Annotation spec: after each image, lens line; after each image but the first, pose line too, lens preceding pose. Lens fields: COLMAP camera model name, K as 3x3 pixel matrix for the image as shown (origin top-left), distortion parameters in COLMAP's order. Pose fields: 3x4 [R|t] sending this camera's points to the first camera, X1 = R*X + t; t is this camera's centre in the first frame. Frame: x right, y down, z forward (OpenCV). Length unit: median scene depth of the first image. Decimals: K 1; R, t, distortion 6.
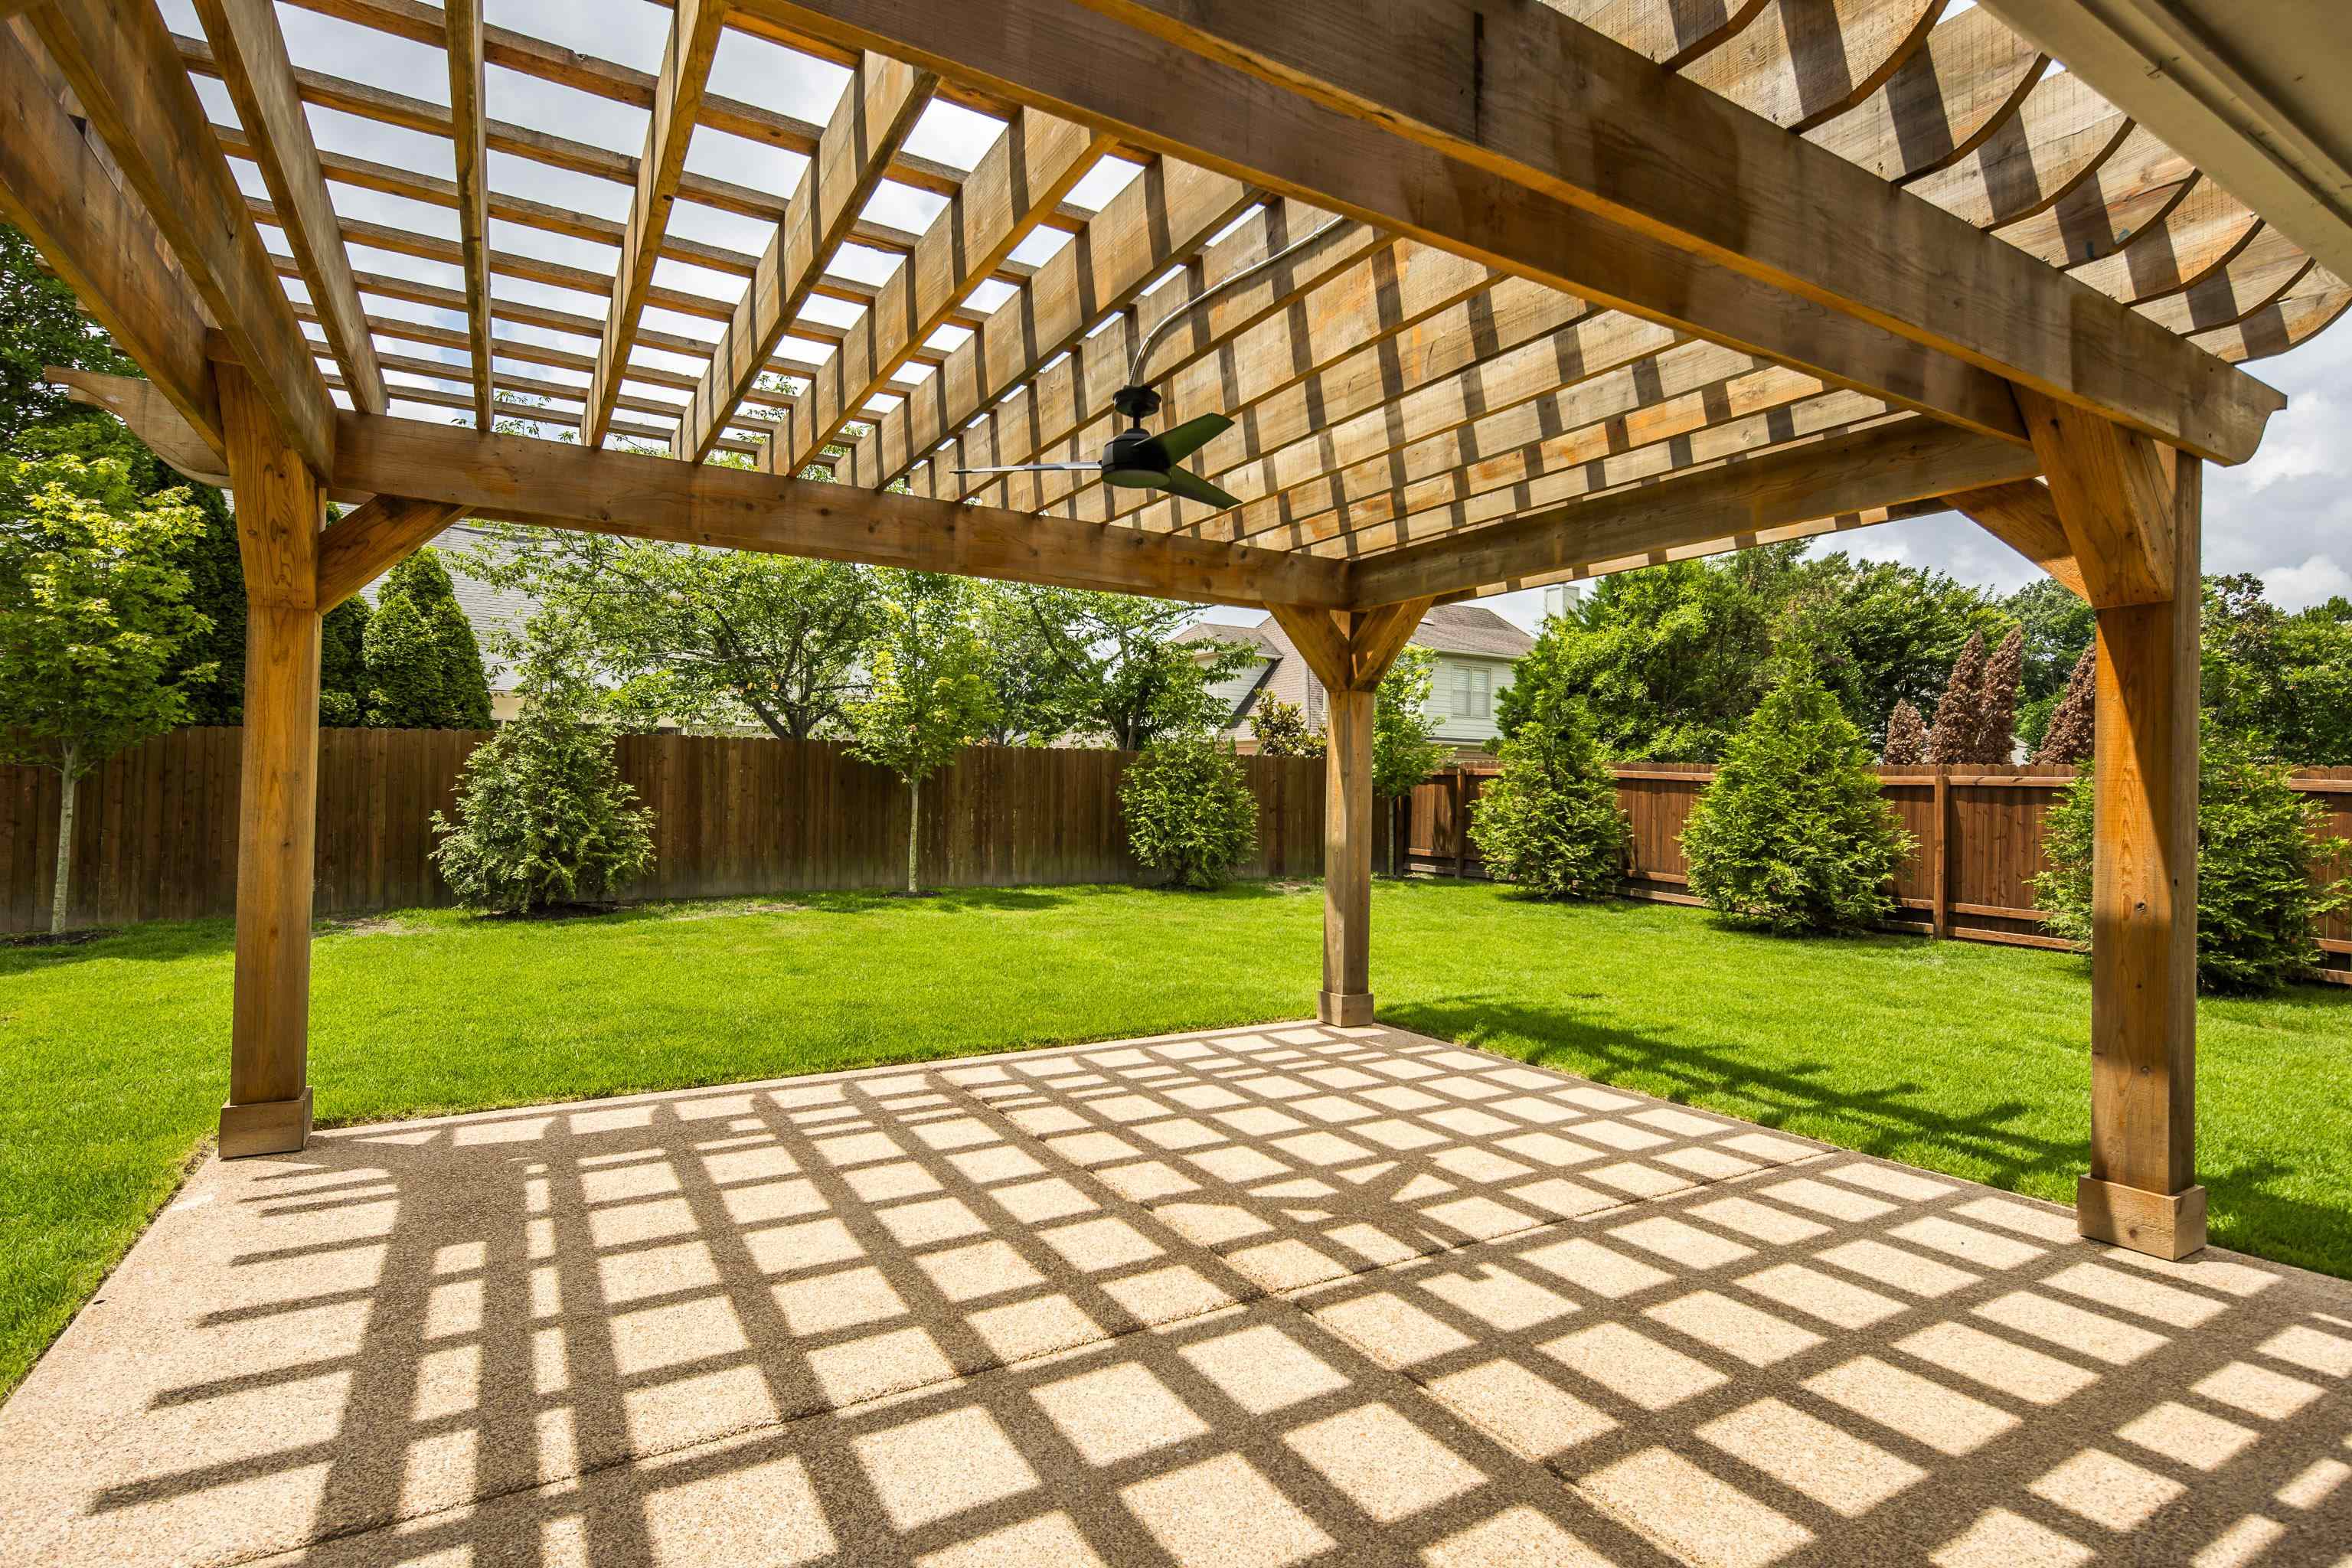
lens RADIAL K [[1131.3, 0, 1171.0], [0, 1131.3, 746.5], [0, 0, 1]] dist [0.014887, -0.014001]
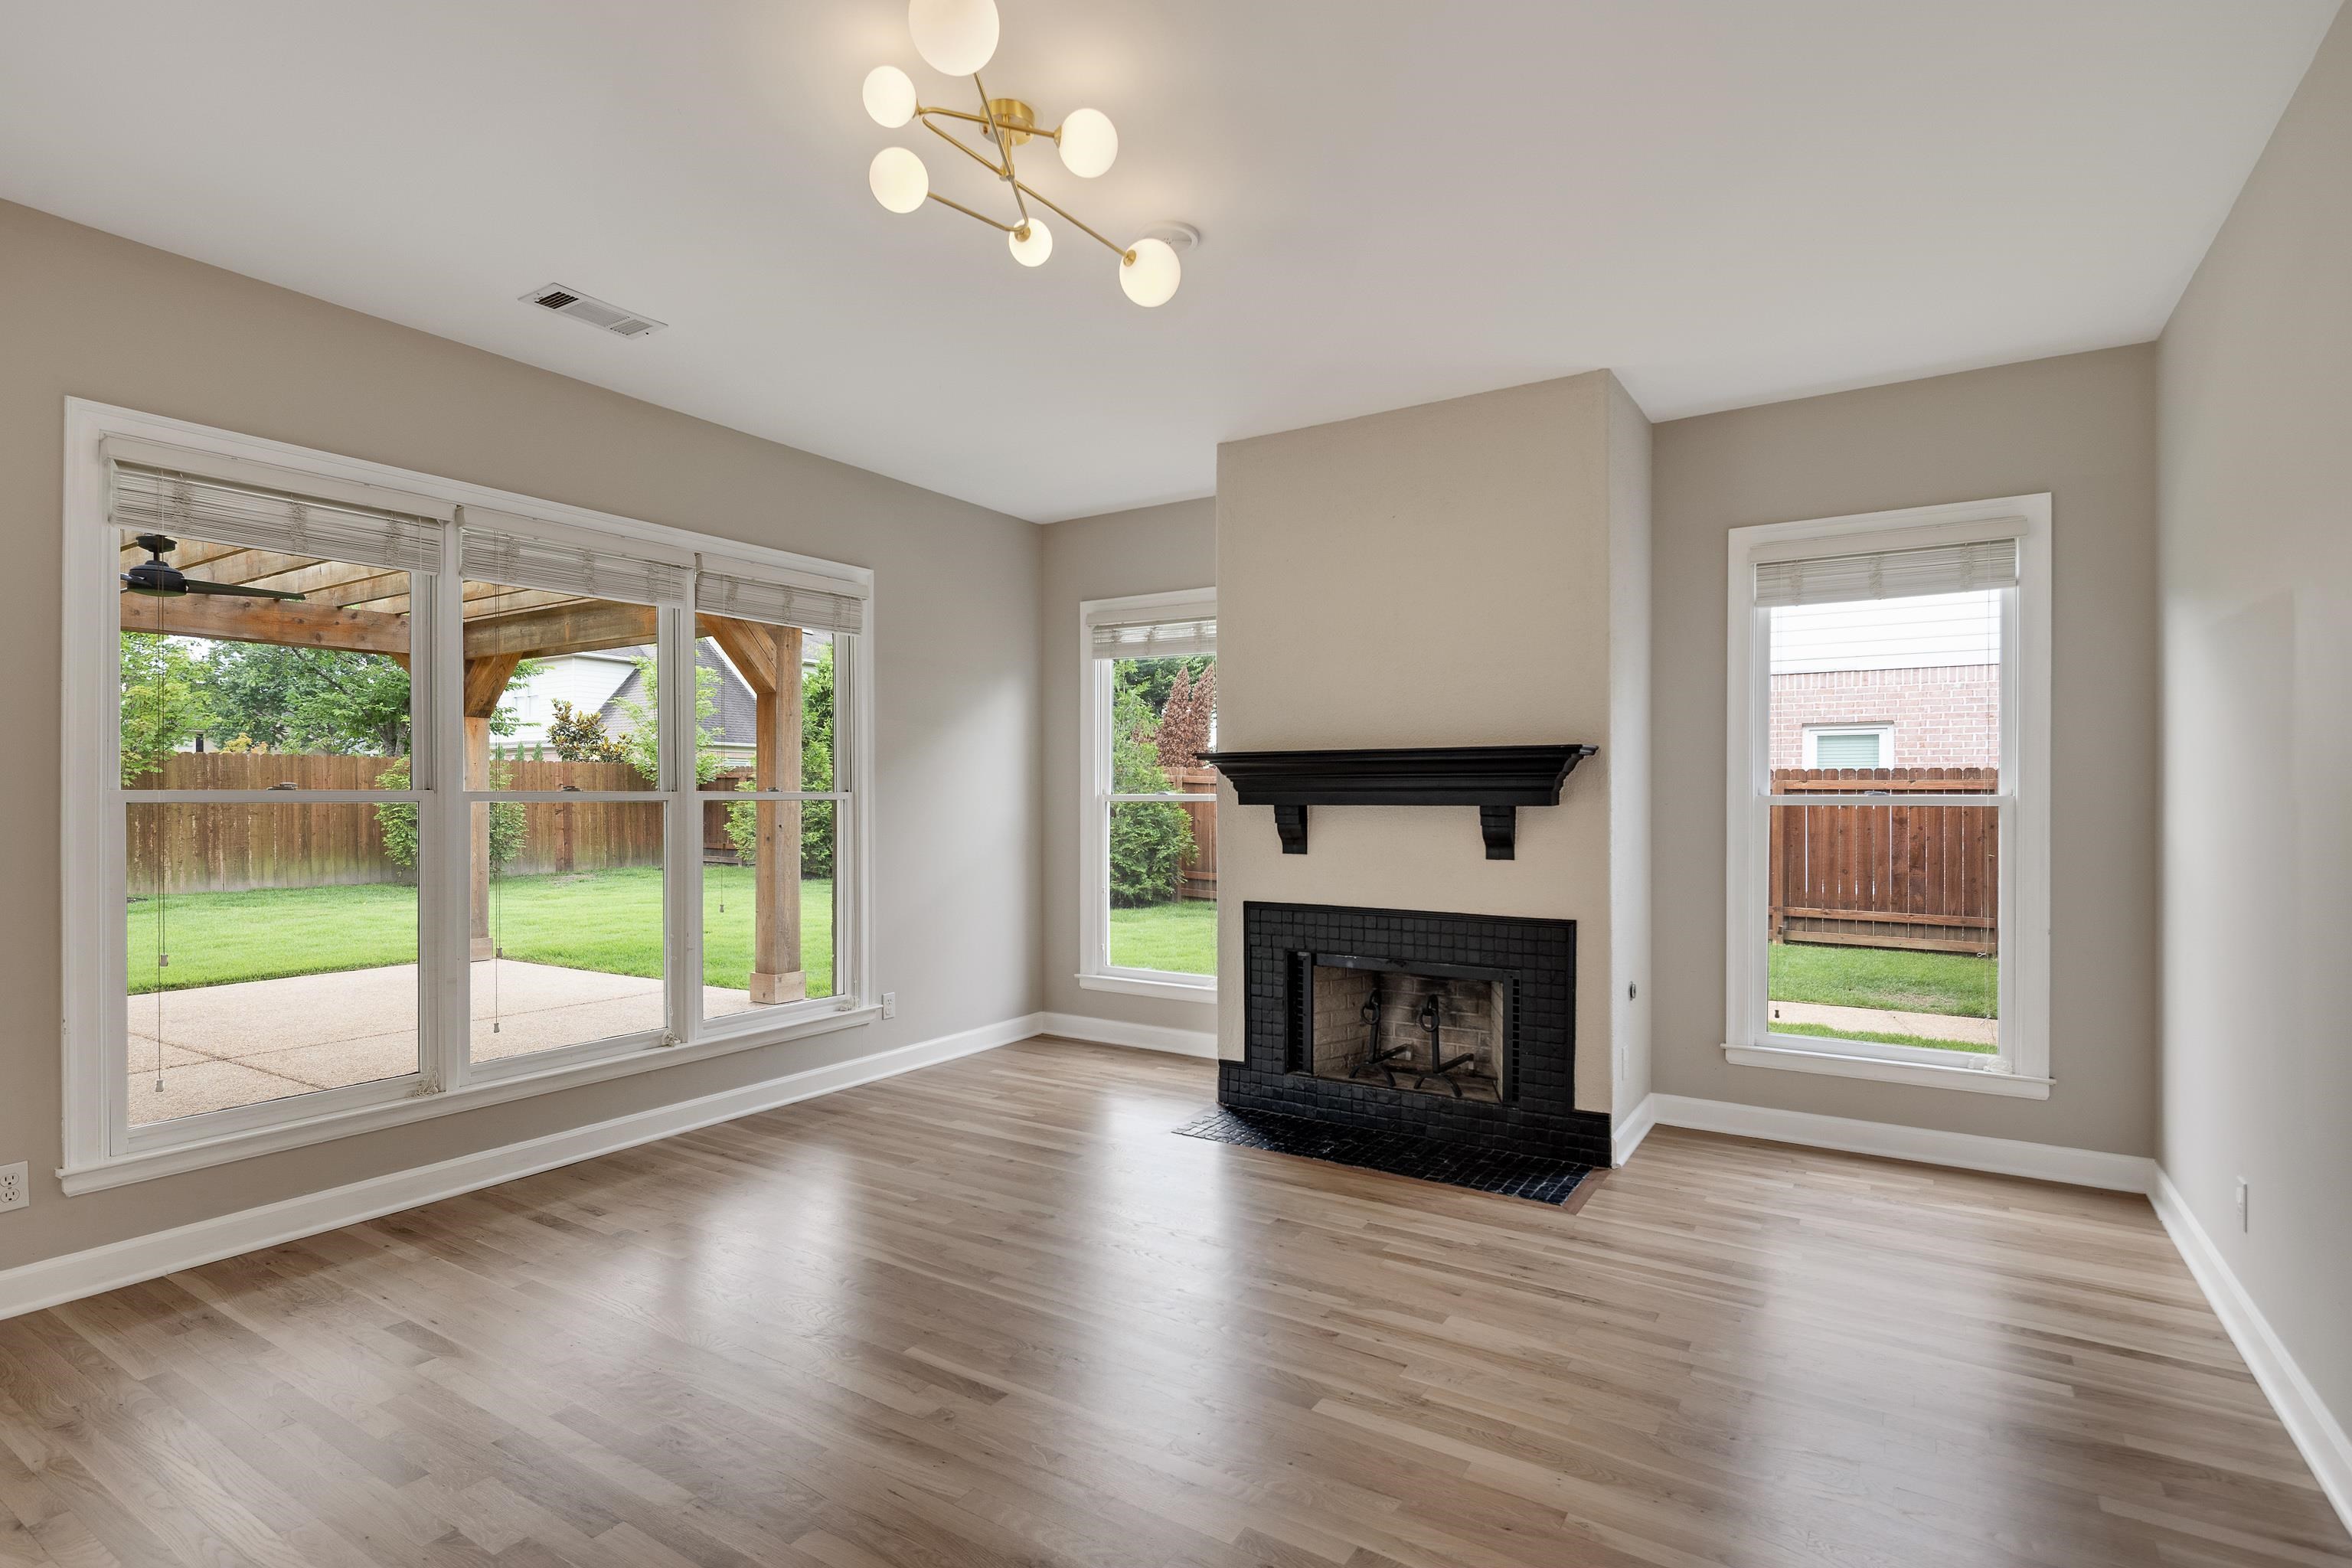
lens RADIAL K [[1151.8, 0, 1176.0], [0, 1151.8, 784.0], [0, 0, 1]] dist [-0.002347, -0.000490]
pose [[0.892623, -0.010185, 0.450688, 0.317399], [-0.004416, 0.999499, 0.031333, -0.017590], [-0.450782, -0.029959, 0.892131, -0.661089]]
